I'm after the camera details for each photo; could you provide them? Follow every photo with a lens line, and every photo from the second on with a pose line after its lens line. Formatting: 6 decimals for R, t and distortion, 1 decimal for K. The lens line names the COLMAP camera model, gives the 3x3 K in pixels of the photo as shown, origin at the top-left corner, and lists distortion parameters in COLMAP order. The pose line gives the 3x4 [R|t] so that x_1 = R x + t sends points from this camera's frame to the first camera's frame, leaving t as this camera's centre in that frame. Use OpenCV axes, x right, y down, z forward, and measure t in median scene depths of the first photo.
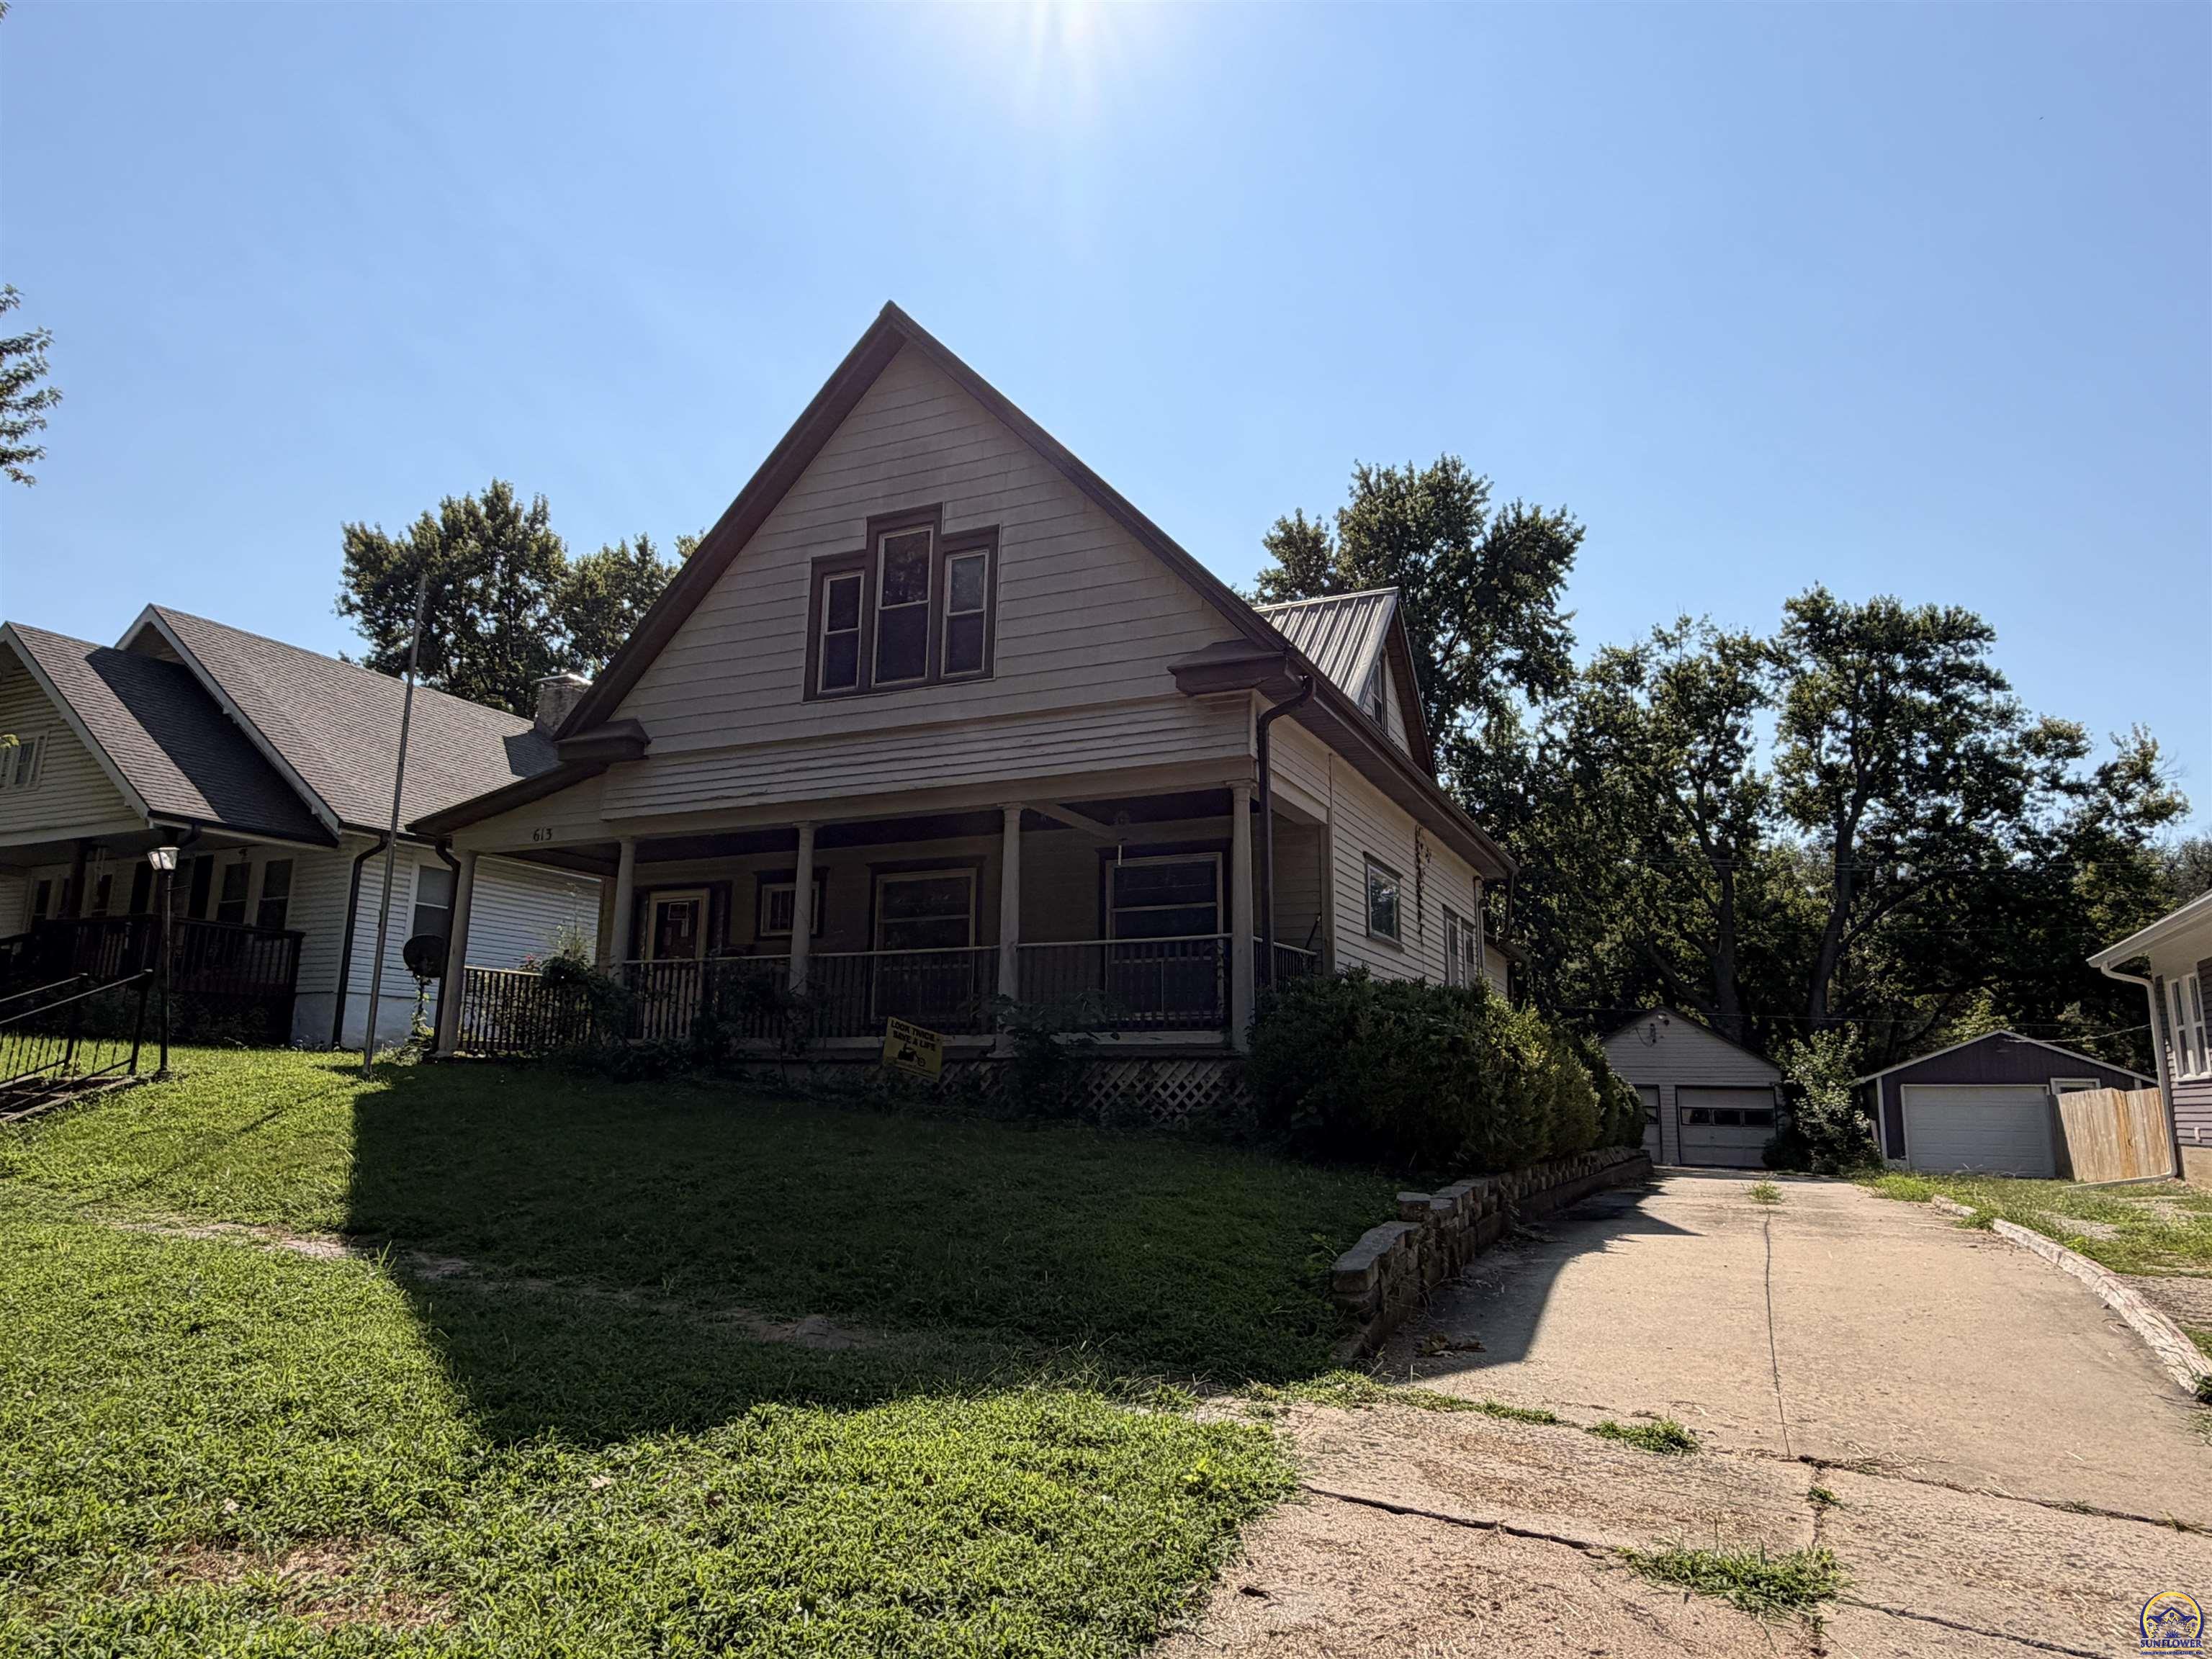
lens RADIAL K [[1426.9, 0, 1106.0], [0, 1426.9, 829.5], [0, 0, 1]] dist [-0.001266, -0.000124]
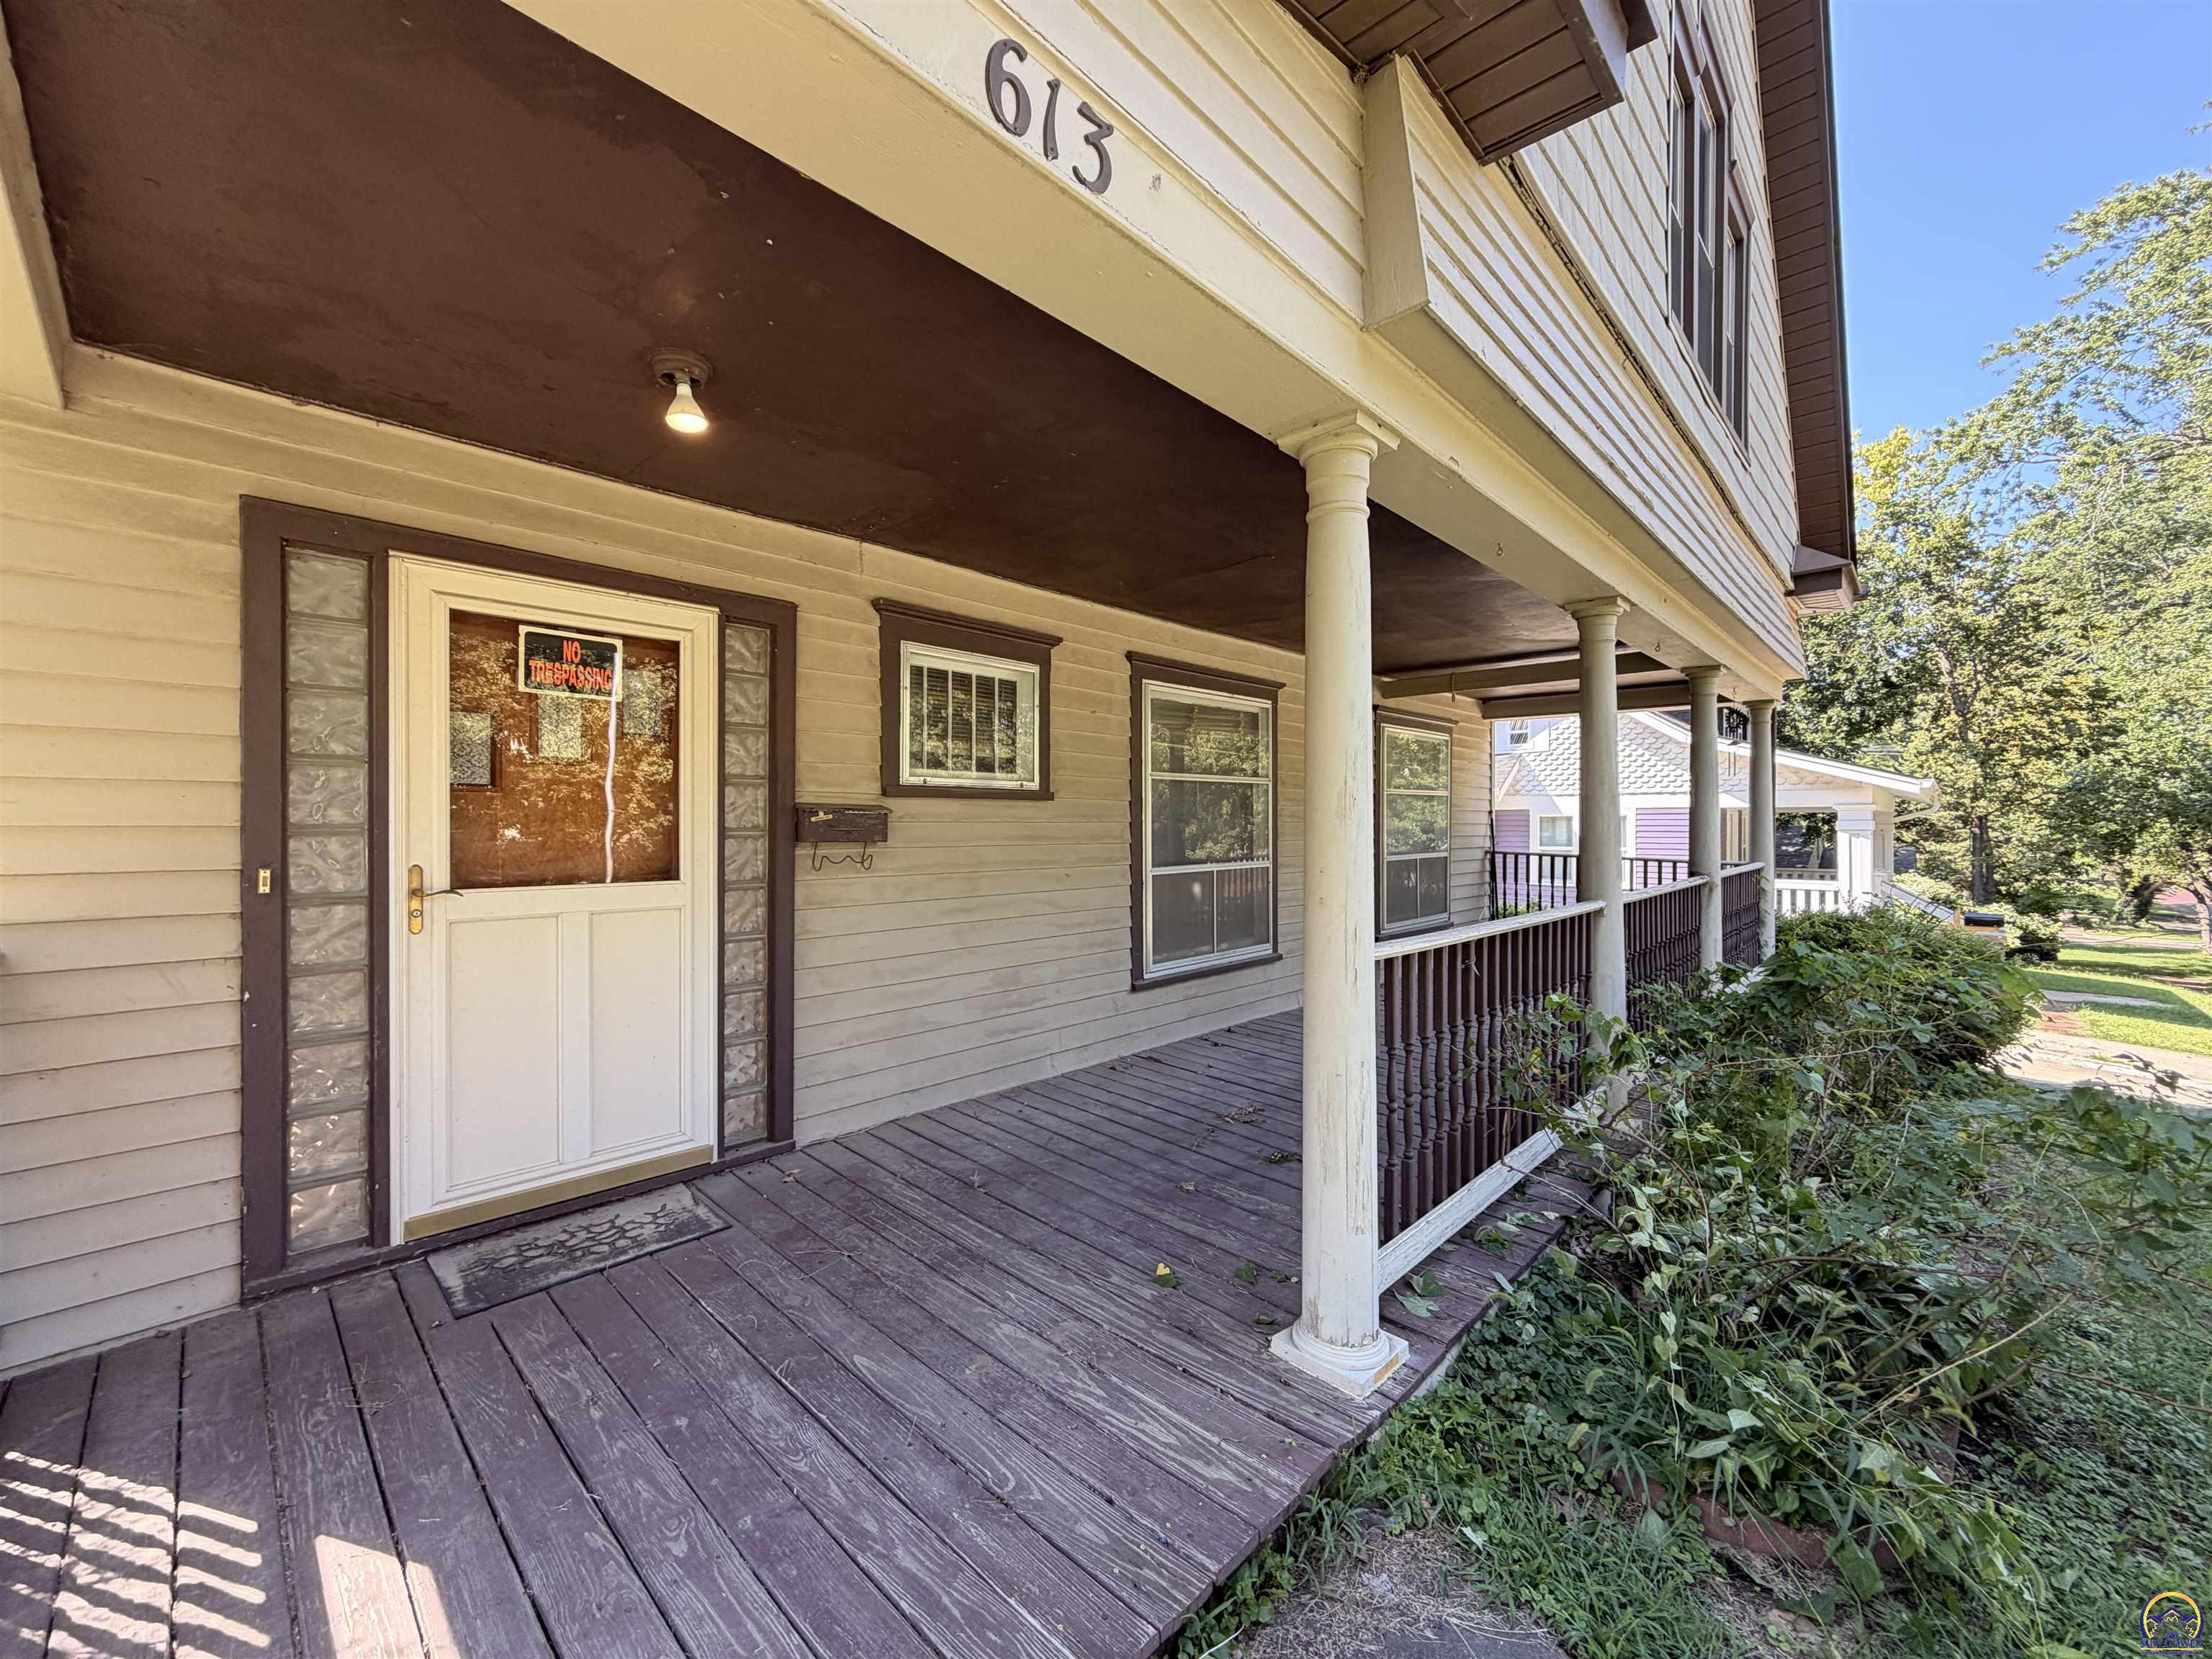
lens RADIAL K [[888.2, 0, 1106.0], [0, 888.2, 829.5], [0, 0, 1]] dist [-0.000785, -0.000066]
pose [[0.321495, -0.016164, 0.946773, -0.533710], [-0.175720, 0.981469, 0.076425, 0.072369], [-0.930464, -0.190937, 0.312697, 1.060421]]
